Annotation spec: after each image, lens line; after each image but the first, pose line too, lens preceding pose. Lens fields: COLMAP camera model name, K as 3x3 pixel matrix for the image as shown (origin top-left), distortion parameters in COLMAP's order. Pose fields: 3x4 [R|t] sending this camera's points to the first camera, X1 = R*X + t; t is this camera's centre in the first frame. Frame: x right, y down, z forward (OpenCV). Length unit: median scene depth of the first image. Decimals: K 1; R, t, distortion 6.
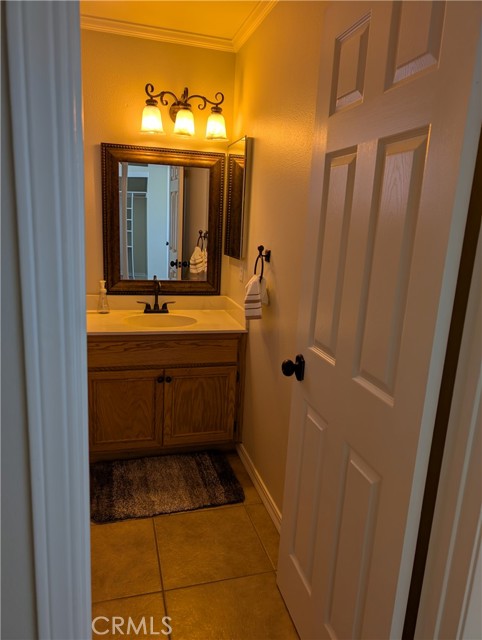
lens RADIAL K [[459.2, 0, 241.0], [0, 459.2, 320.0], [0, 0, 1]] dist [0.013163, -0.004664]
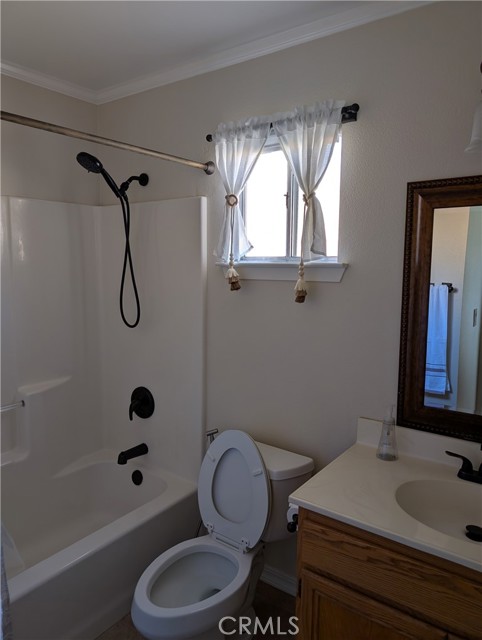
lens RADIAL K [[459.2, 0, 241.0], [0, 459.2, 320.0], [0, 0, 1]] dist [0.013163, -0.004664]
pose [[0.624112, 0.051176, -0.779657, 0.045249], [-0.141304, 0.988792, -0.048210, -0.140329], [0.768452, 0.140258, 0.624348, 0.462089]]
